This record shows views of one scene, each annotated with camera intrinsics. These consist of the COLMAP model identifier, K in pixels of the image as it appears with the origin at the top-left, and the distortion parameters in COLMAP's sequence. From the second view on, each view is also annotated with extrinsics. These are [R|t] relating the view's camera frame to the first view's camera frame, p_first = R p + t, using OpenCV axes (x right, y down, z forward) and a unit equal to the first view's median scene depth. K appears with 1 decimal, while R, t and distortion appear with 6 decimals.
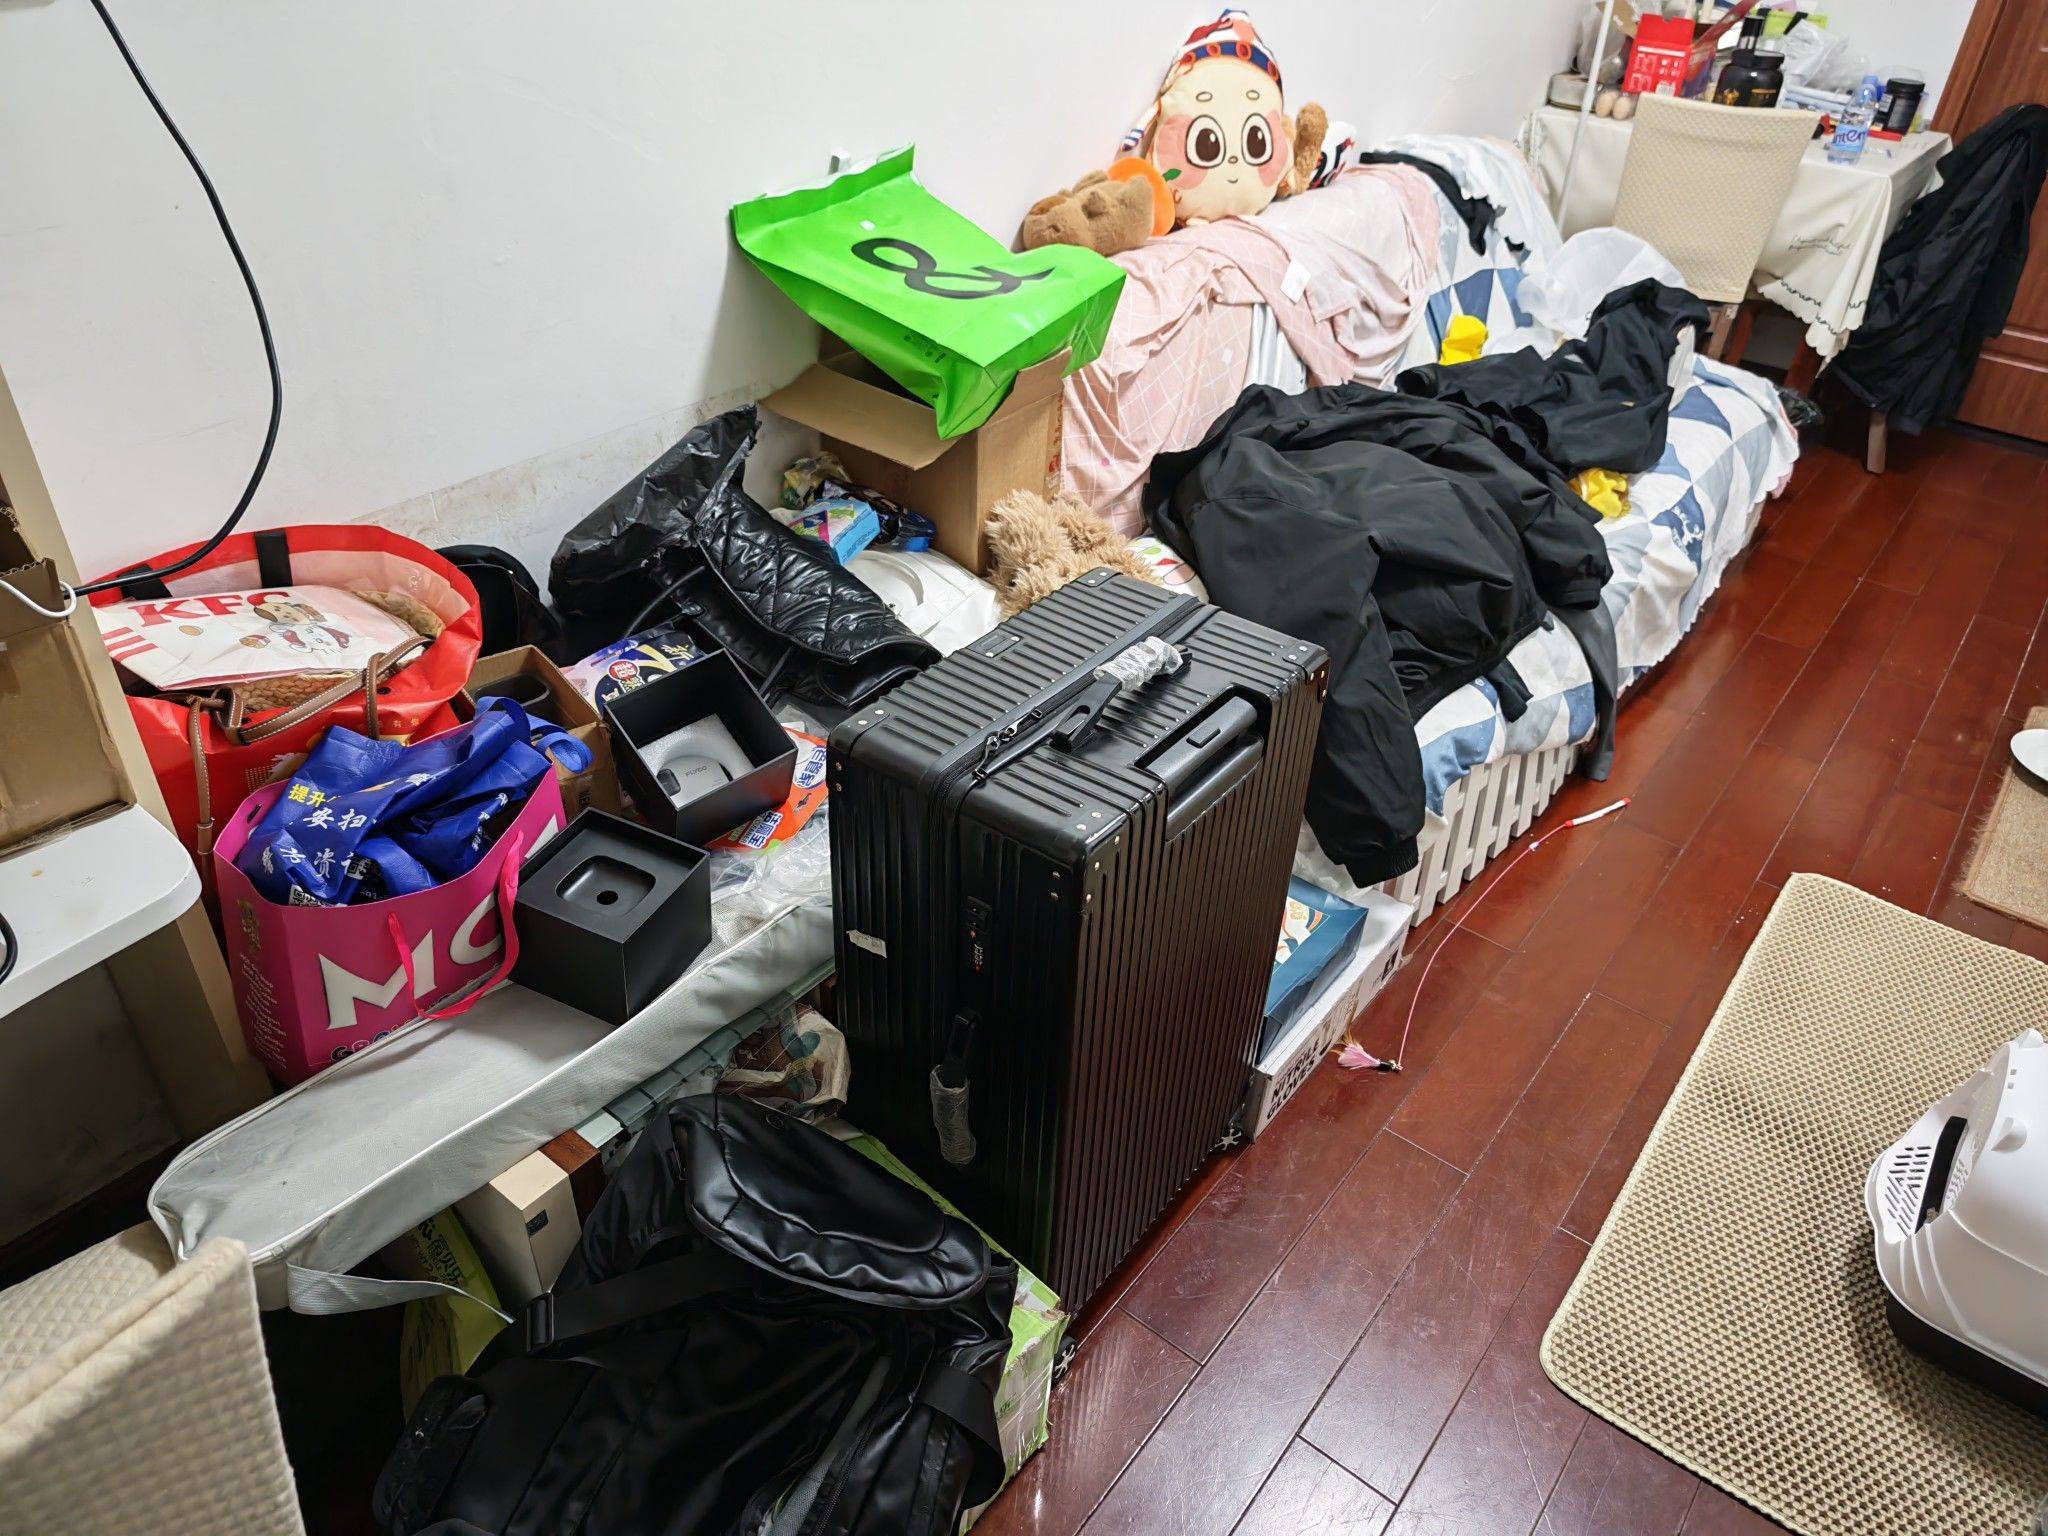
lens RADIAL K [[1404.1, 0, 1009.2], [0, 1404.1, 779.7], [0, 0, 1]] dist [0.021872, -0.033710]
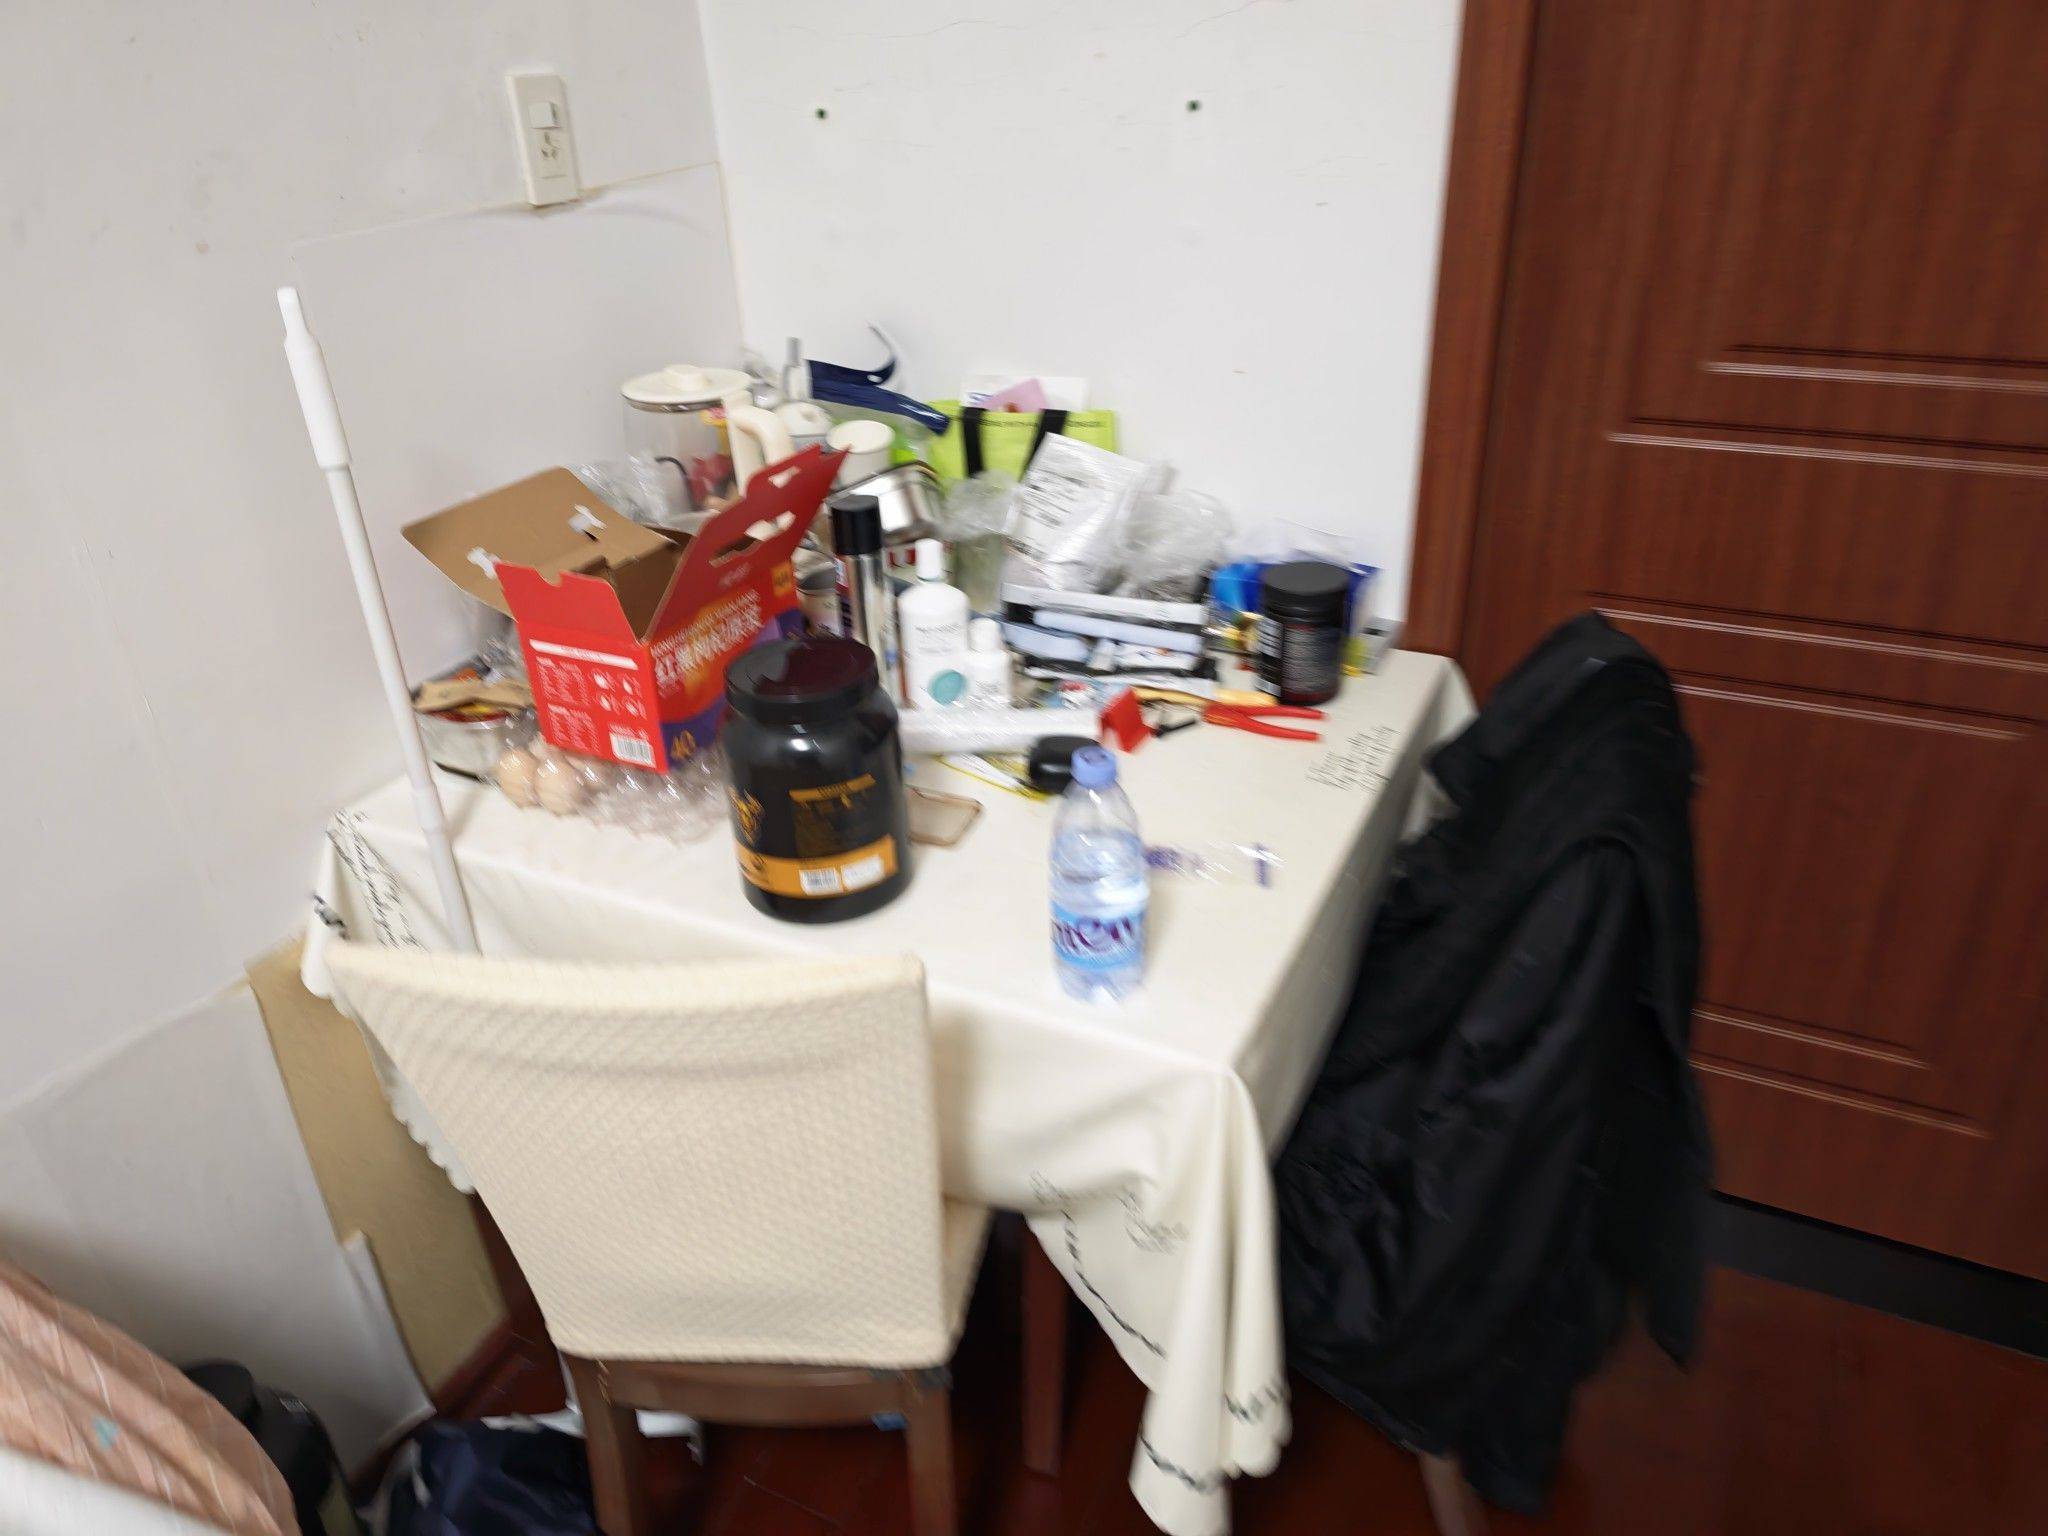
lens RADIAL K [[1404.1, 0, 984.1], [0, 1404.1, 812.0], [0, 0, 1]] dist [0.021872, -0.033710]
pose [[0.974284, -0.181345, 0.133733, 0.770574], [0.194837, 0.976150, -0.095760, -0.652594], [-0.113178, 0.119353, 0.986380, 0.999572]]
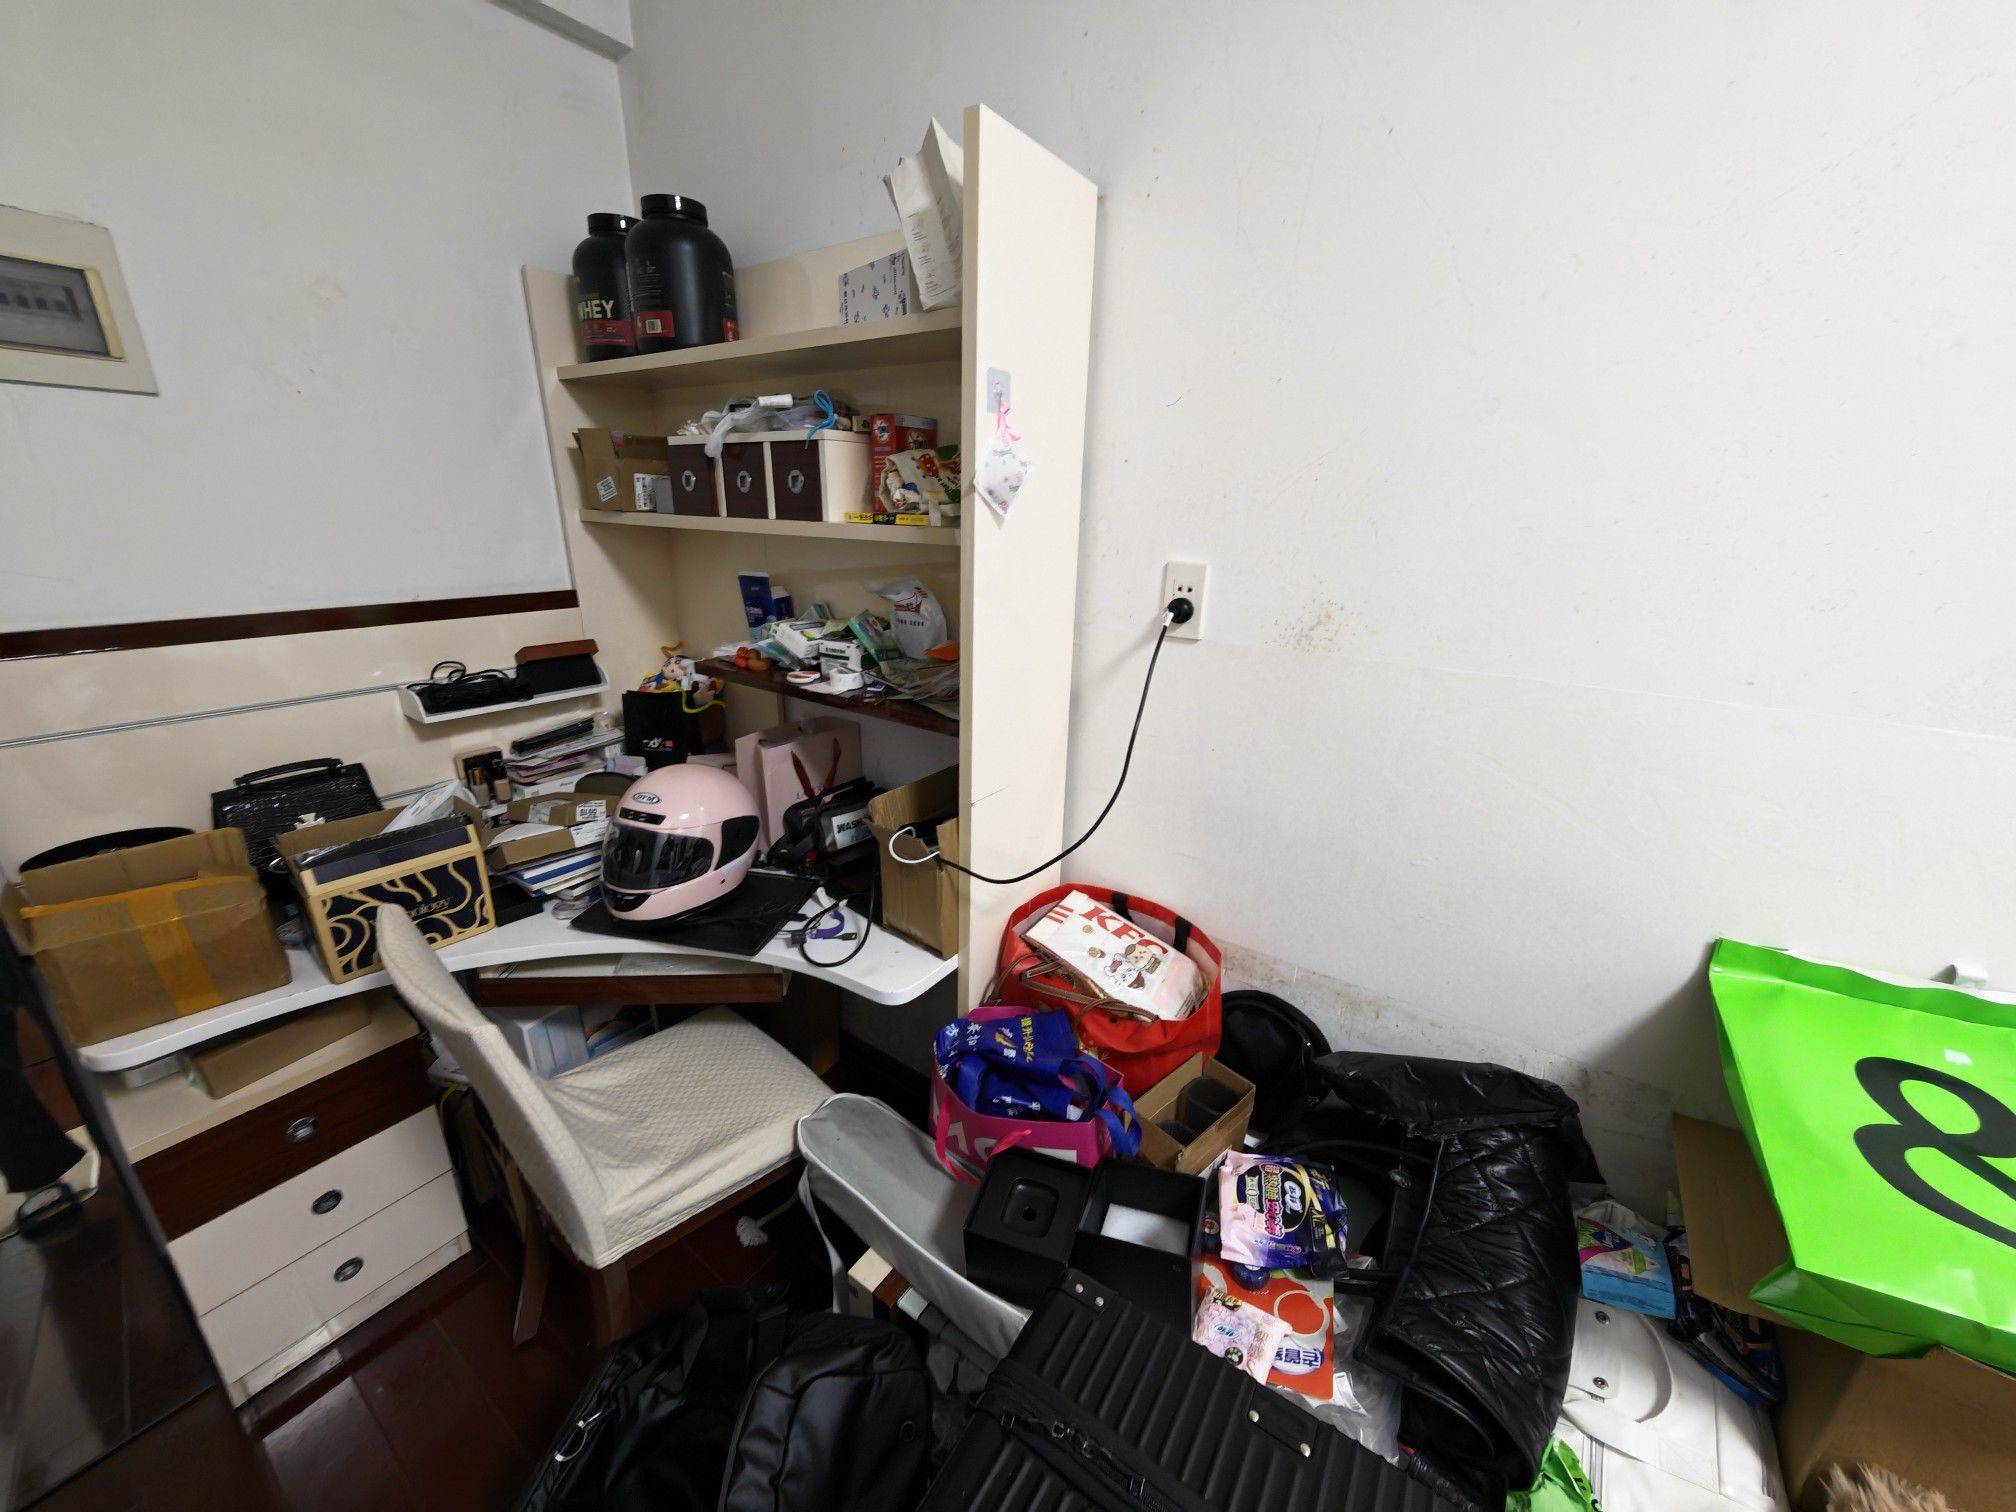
lens RADIAL K [[744.2, 0, 1016.9], [0, 744.2, 762.7], [0, 0, 1]] dist [-0.001588, 0.000178]
pose [[0.065505, 0.287114, -0.955654, 0.177497], [-0.594630, 0.780323, 0.193679, -0.240825], [0.801327, 0.555573, 0.221842, 0.329587]]
